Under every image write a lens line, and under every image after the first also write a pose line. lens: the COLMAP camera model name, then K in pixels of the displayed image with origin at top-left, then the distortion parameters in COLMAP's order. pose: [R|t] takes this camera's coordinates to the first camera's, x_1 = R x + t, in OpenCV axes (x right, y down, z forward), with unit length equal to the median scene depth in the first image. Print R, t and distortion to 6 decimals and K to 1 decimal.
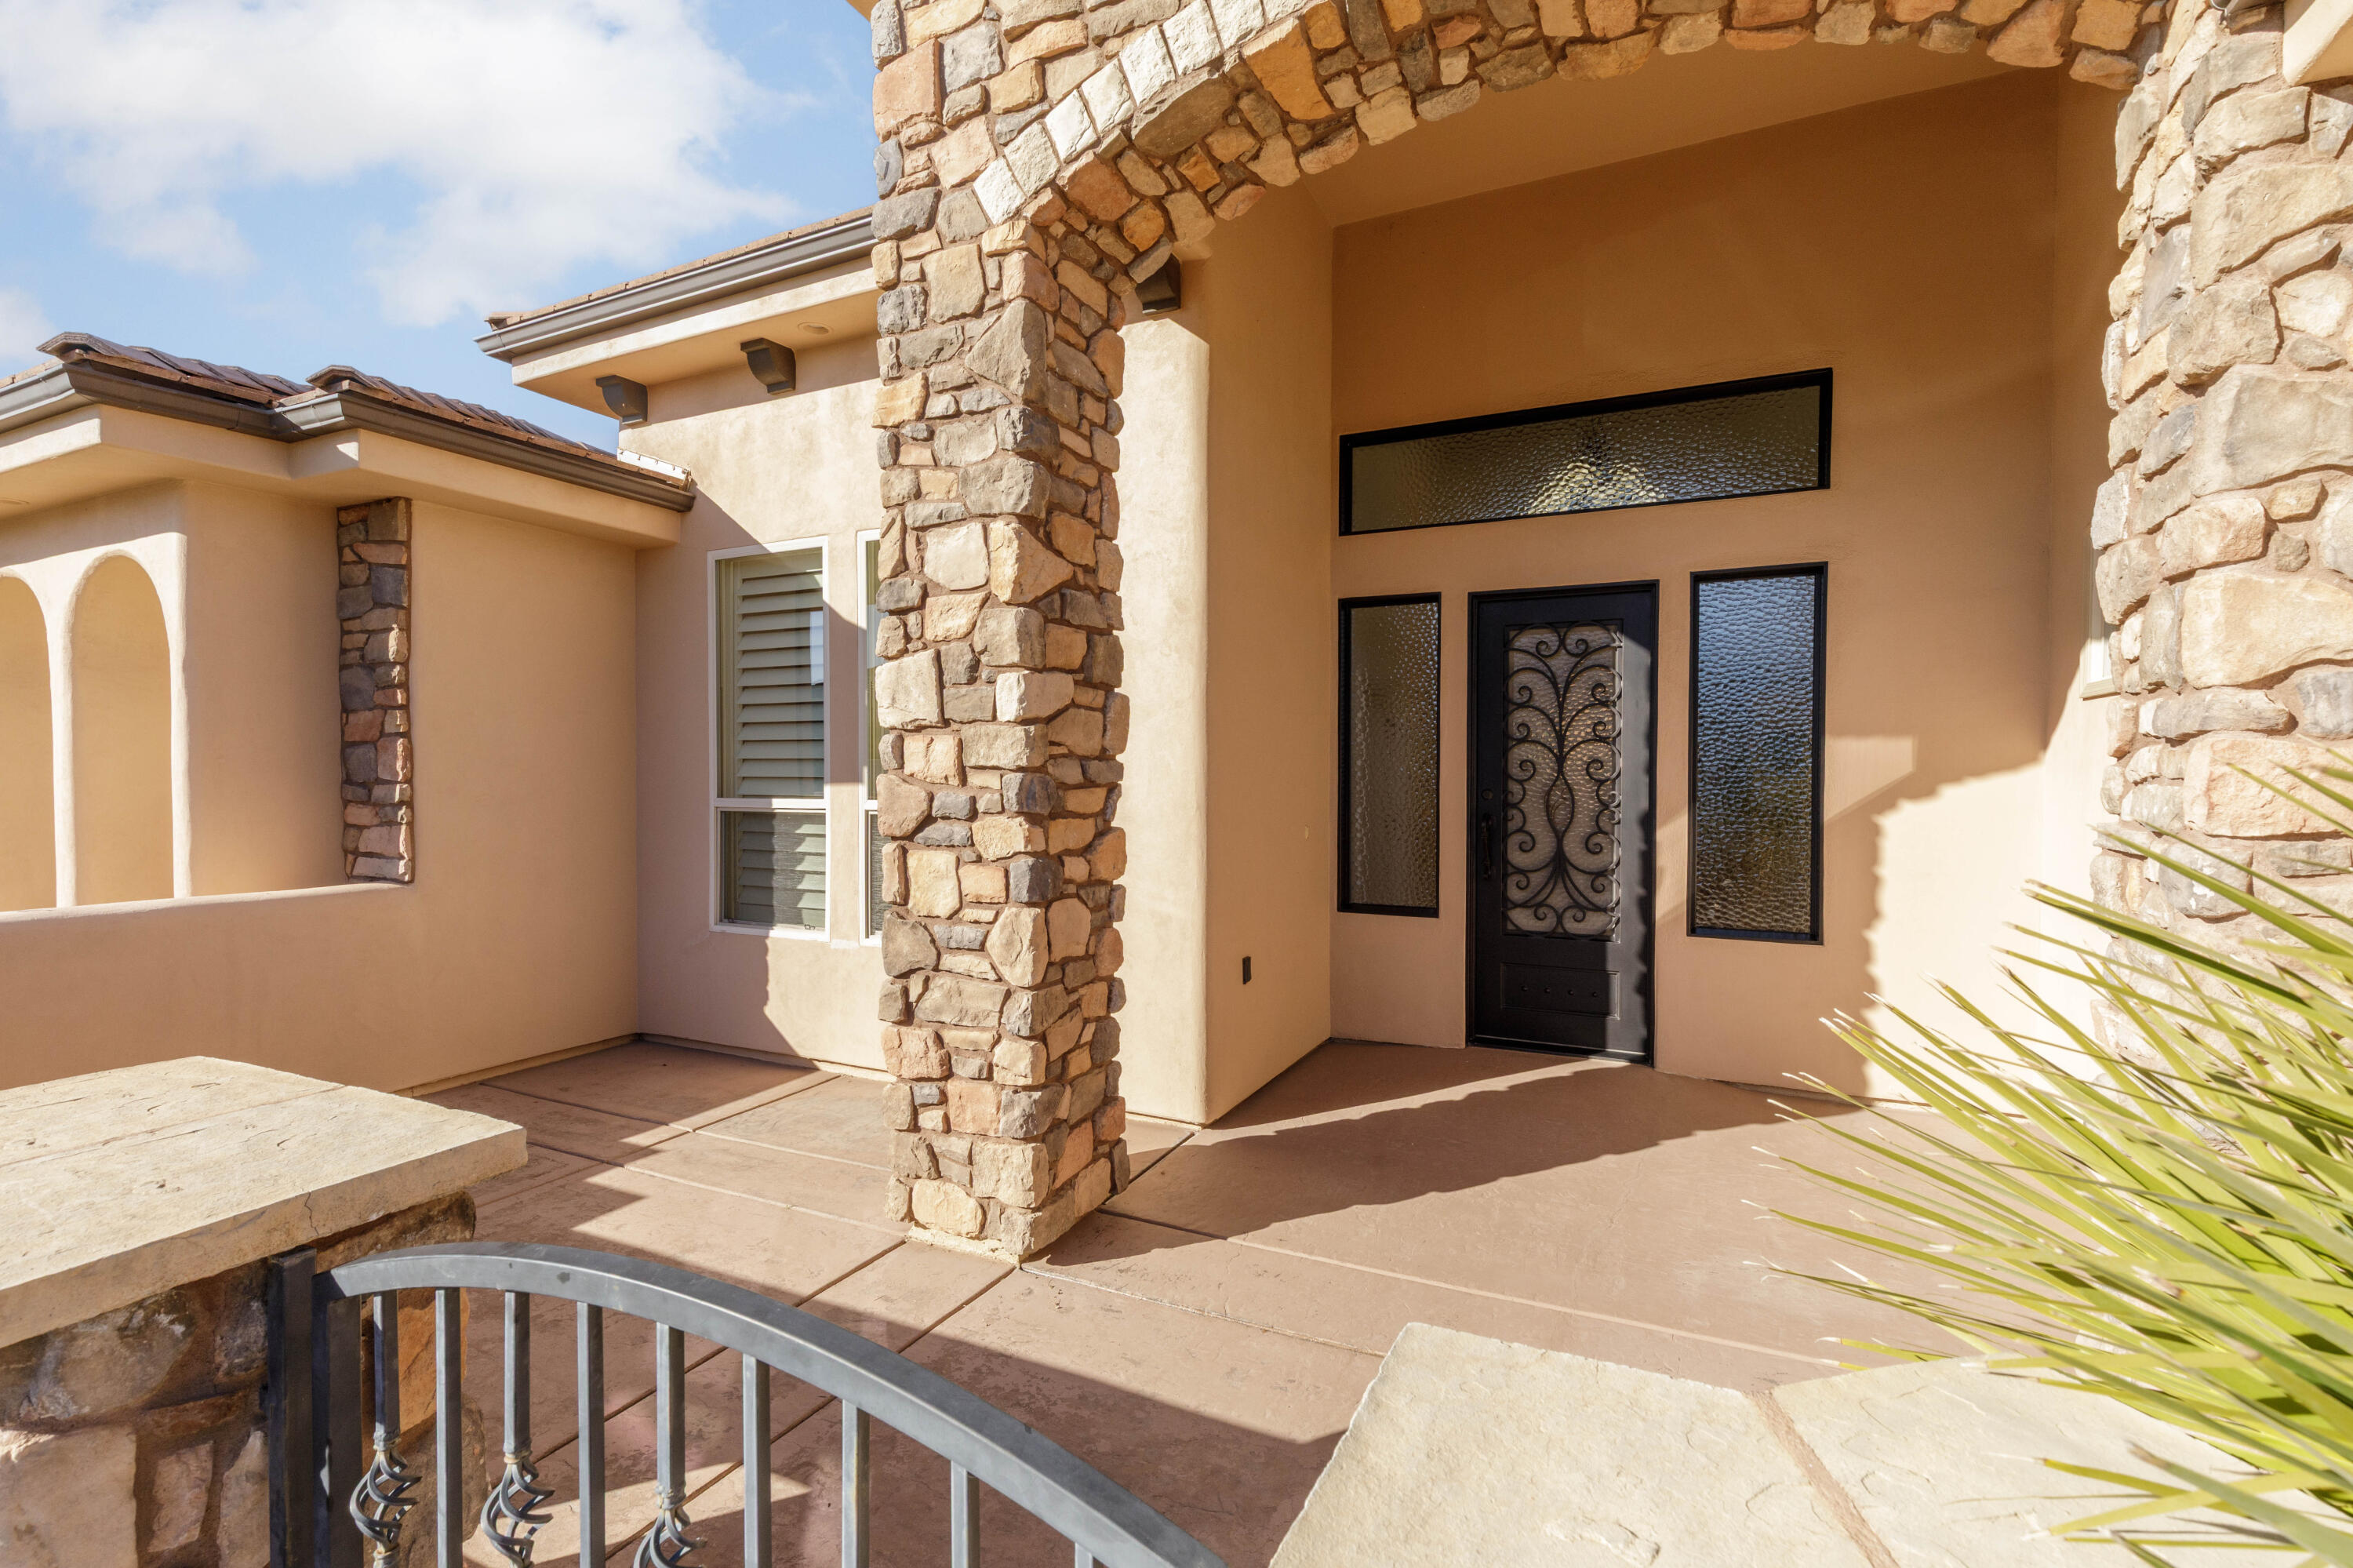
lens RADIAL K [[1076.8, 0, 1176.5], [0, 1076.8, 784.0], [0, 0, 1]] dist [0.002019, -0.001009]
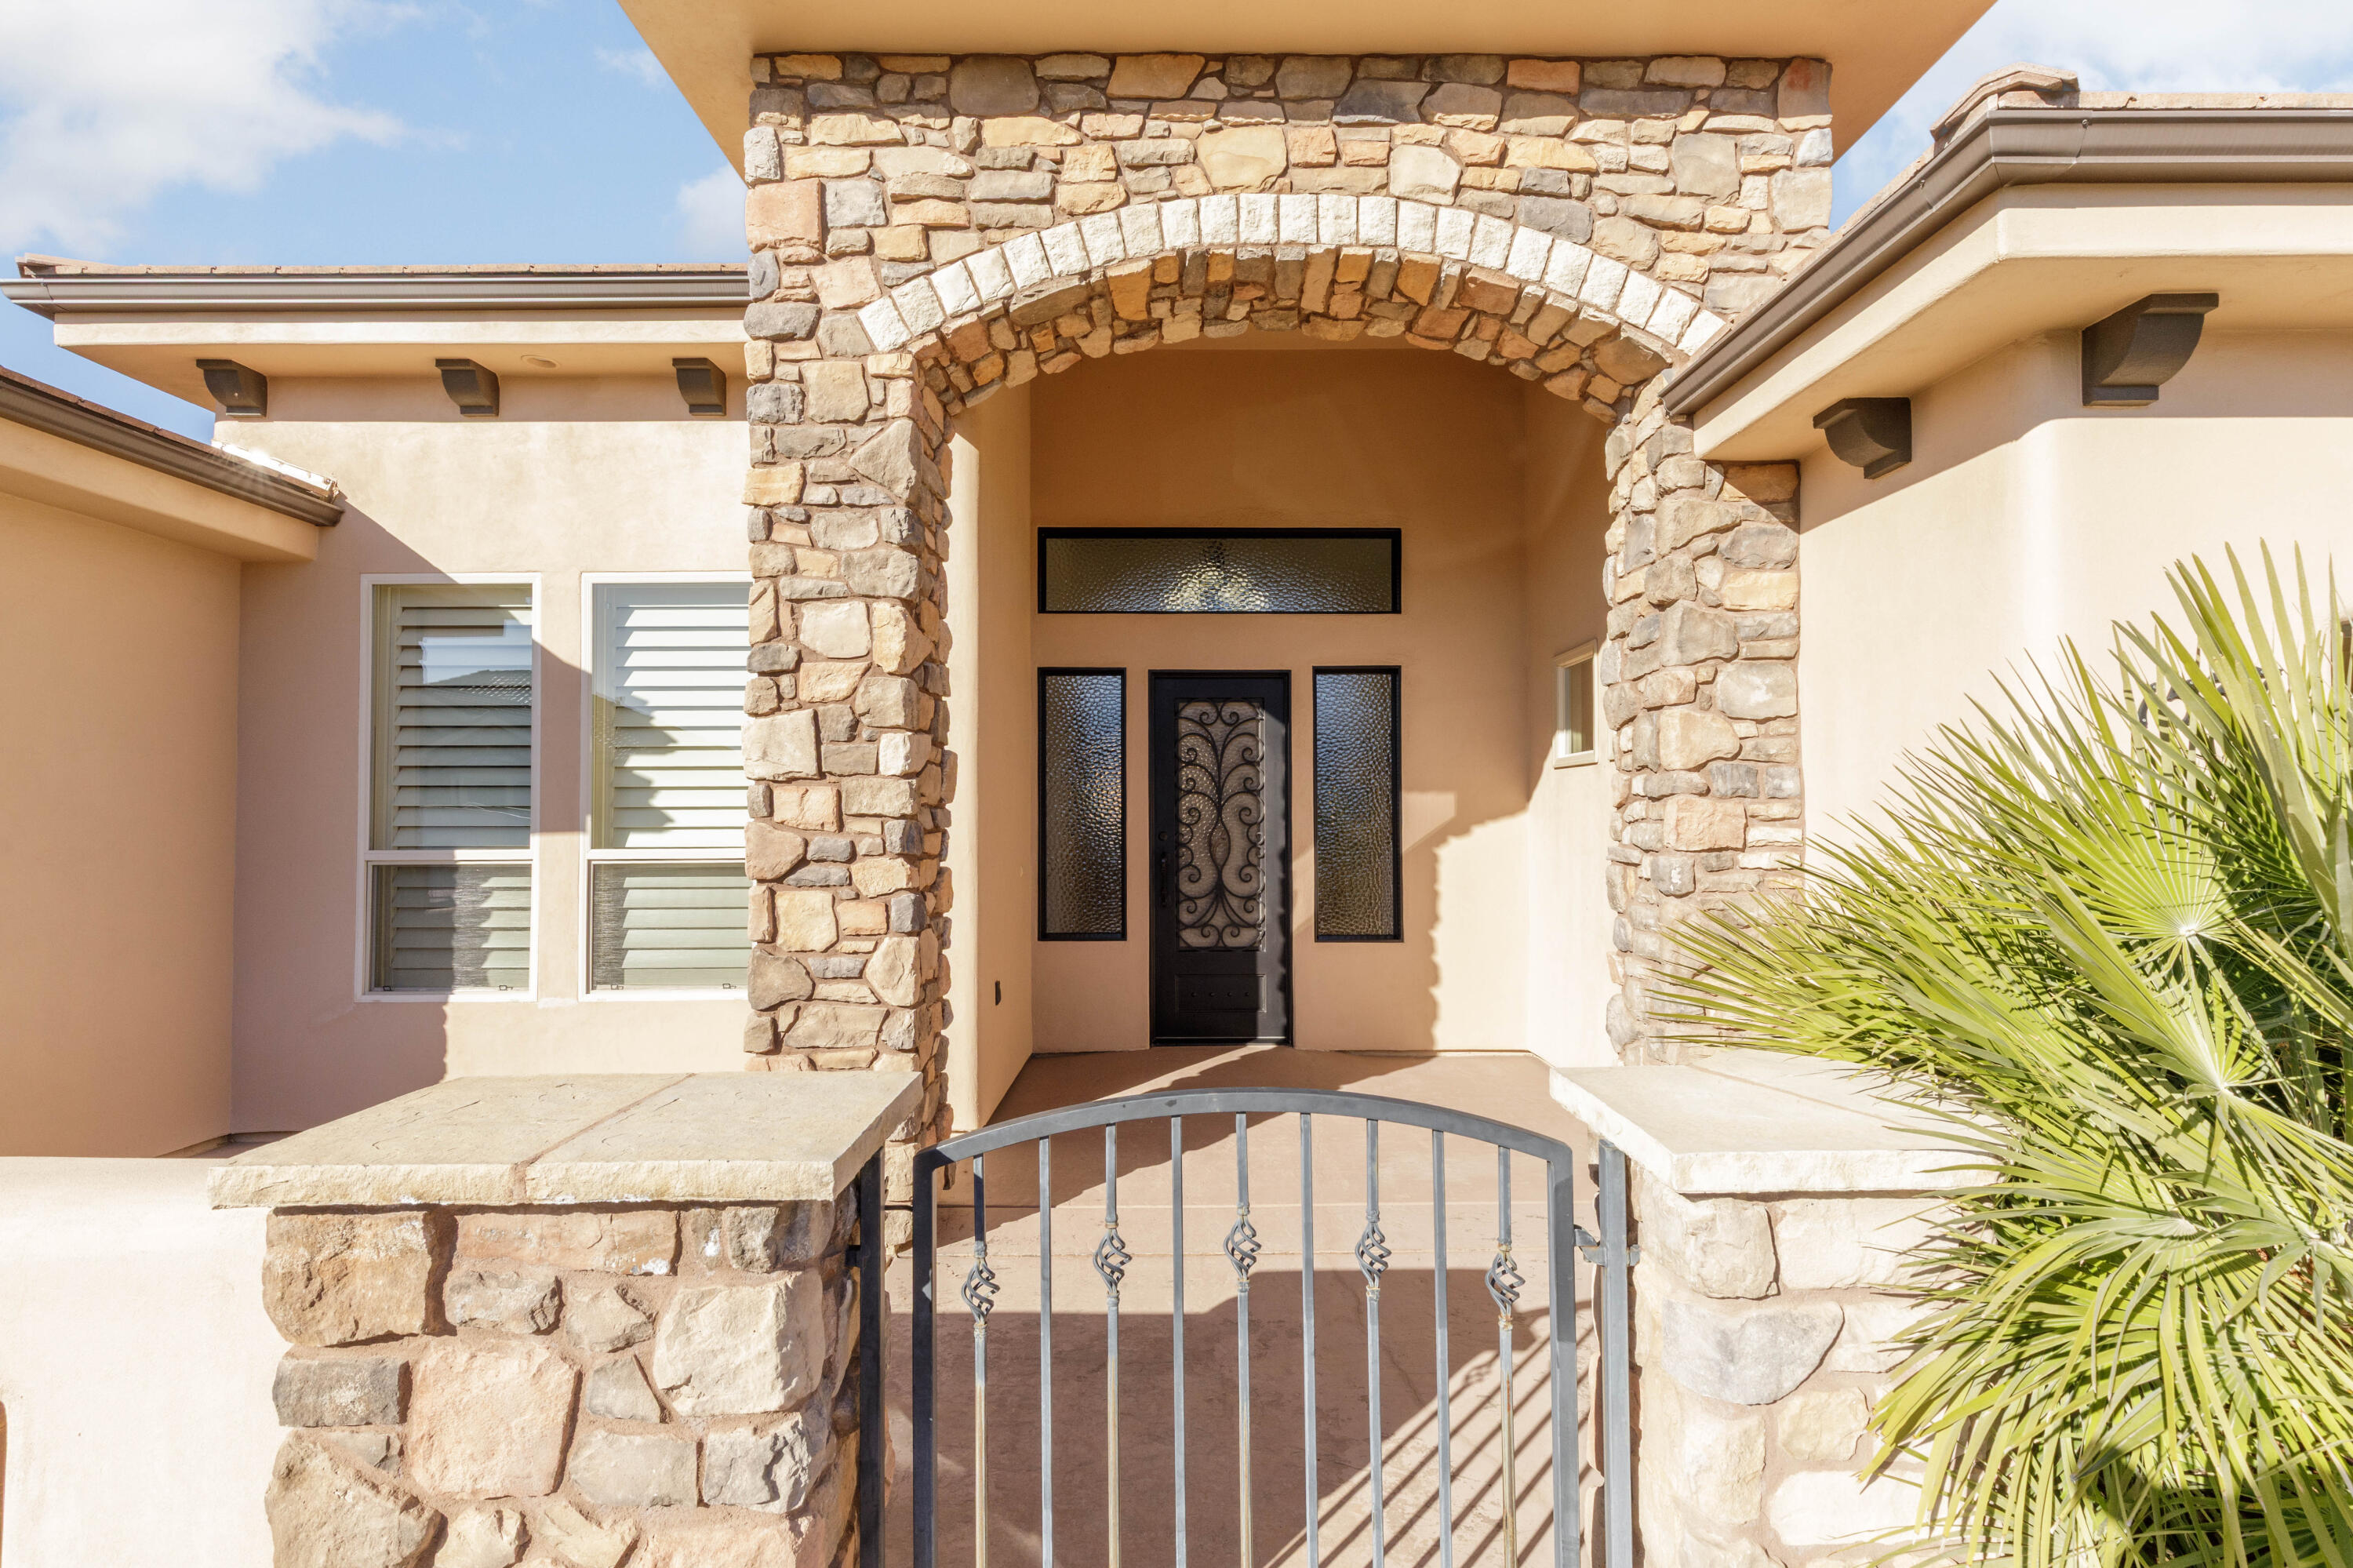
lens RADIAL K [[1113.7, 0, 1171.2], [0, 1113.7, 773.4], [0, 0, 1]] dist [0.001786, -0.000504]
pose [[0.893342, 0.013816, 0.449165, -0.408576], [0.009201, 0.998755, -0.049020, 0.001077], [-0.449283, 0.047924, 0.892103, -0.192912]]
